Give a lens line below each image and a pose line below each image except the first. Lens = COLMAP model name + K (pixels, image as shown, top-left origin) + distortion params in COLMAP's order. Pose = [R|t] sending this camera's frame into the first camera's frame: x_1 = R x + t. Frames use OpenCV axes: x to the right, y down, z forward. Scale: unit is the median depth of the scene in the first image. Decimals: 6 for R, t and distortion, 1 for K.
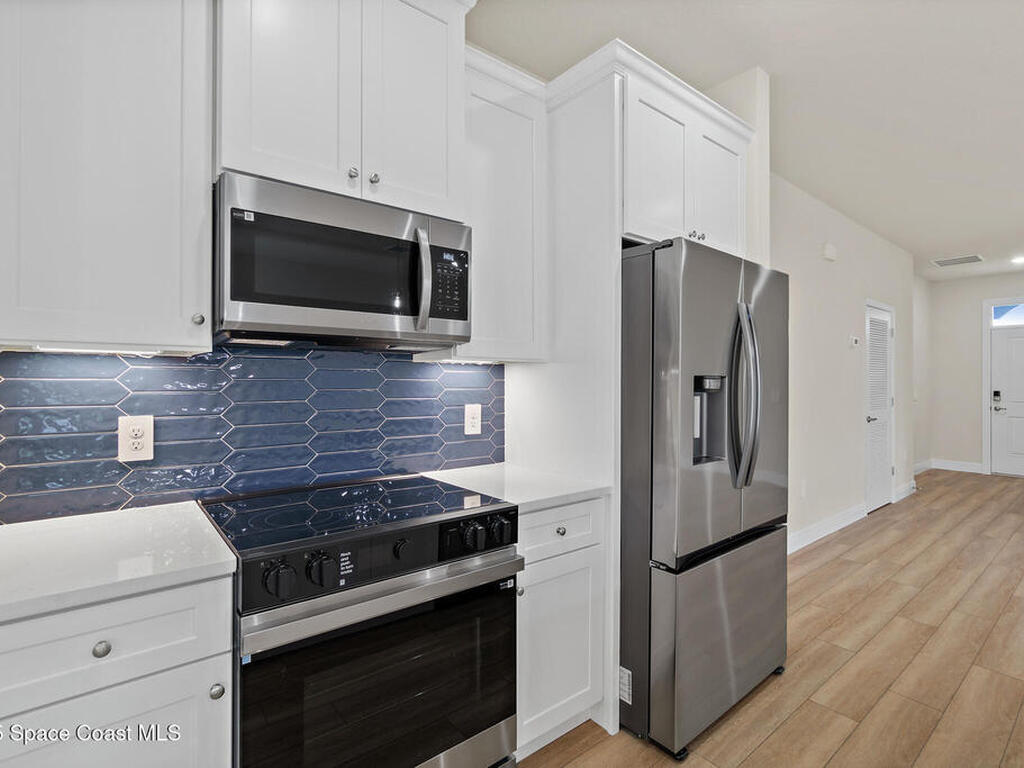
lens RADIAL K [[505.5, 0, 501.4], [0, 505.5, 379.0], [0, 0, 1]] dist [0.000142, 0.000802]
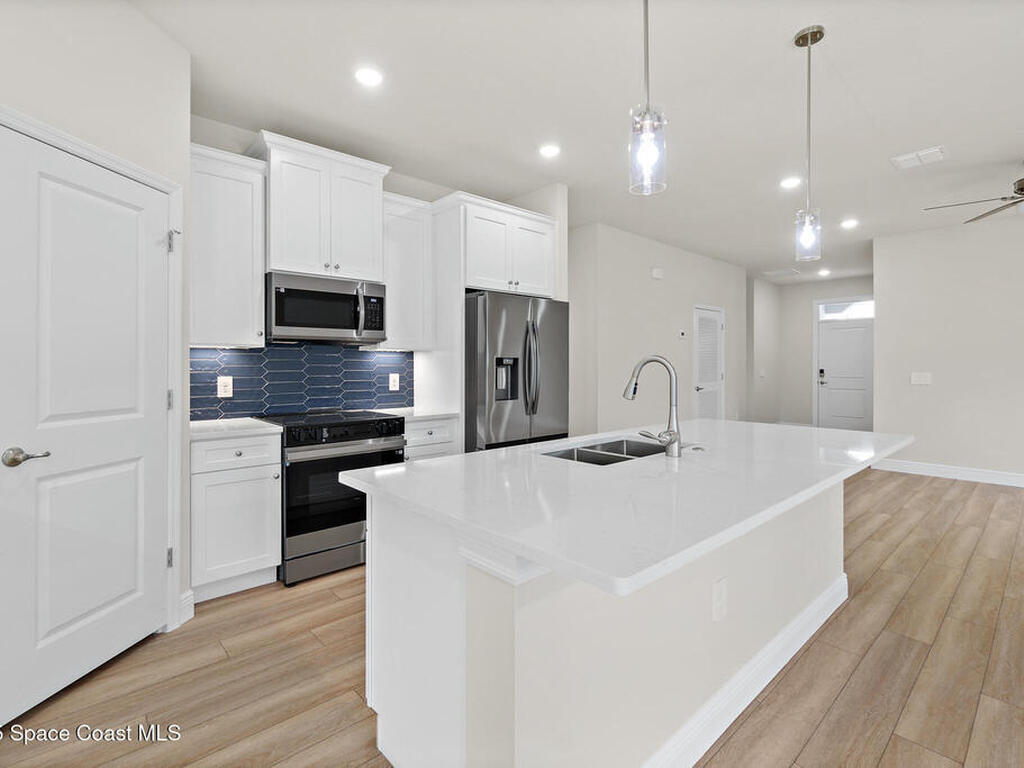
lens RADIAL K [[503.7, 0, 507.8], [0, 503.7, 363.8], [0, 0, 1]] dist [-0.000645, 0.000221]
pose [[0.997569, -0.003953, 0.069572, 0.275570], [0.003846, 0.999991, 0.001674, 0.016114], [-0.069578, -0.001402, 0.997576, -1.013188]]
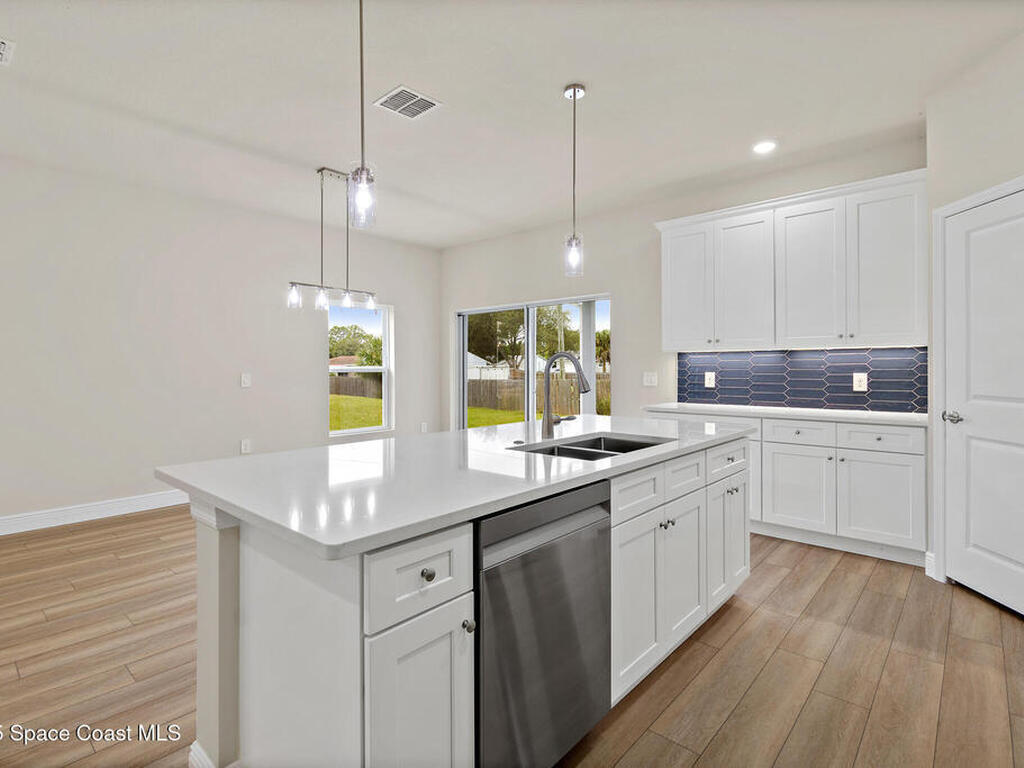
lens RADIAL K [[519.7, 0, 496.2], [0, 519.7, 367.8], [0, 0, 1]] dist [-0.000283, -0.000301]
pose [[-0.988556, -0.002573, -0.150832, 1.029270], [-0.001961, 0.999989, -0.004204, 0.048493], [0.150842, -0.003860, -0.988550, 1.348334]]
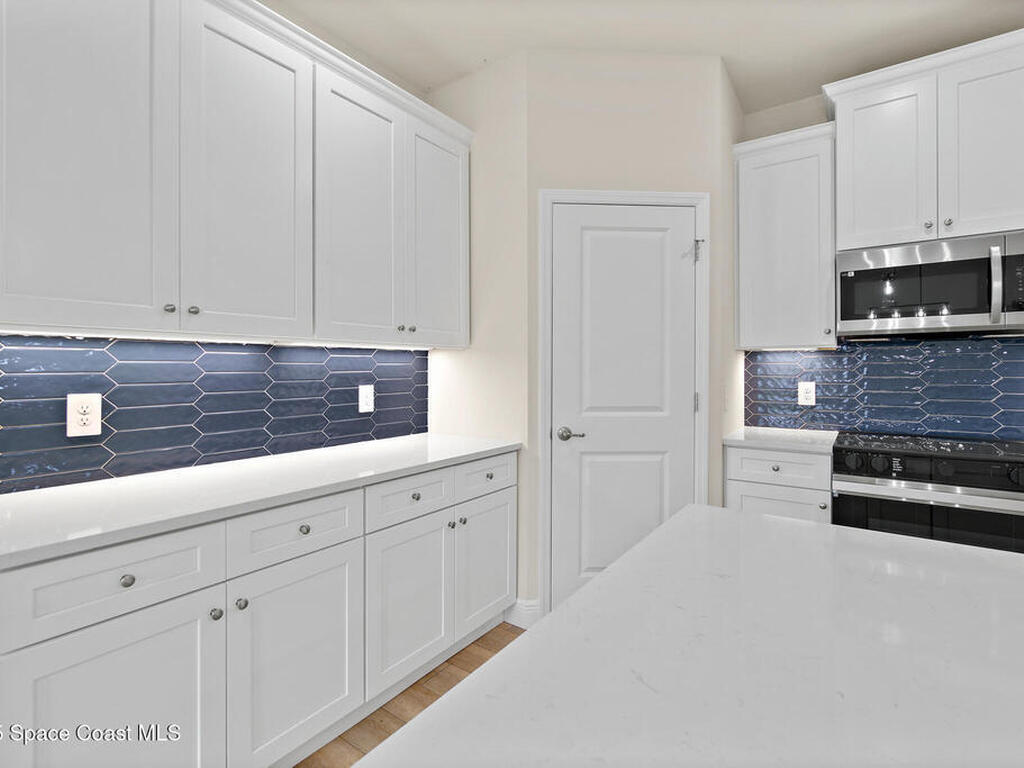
lens RADIAL K [[501.6, 0, 498.6], [0, 501.6, 372.1], [0, 0, 1]] dist [-0.006954, -0.000002]
pose [[0.269372, 0.001011, -0.963036, 0.658562], [0.005022, 0.999984, 0.002454, 0.020281], [0.963023, -0.005498, 0.269363, -0.532795]]
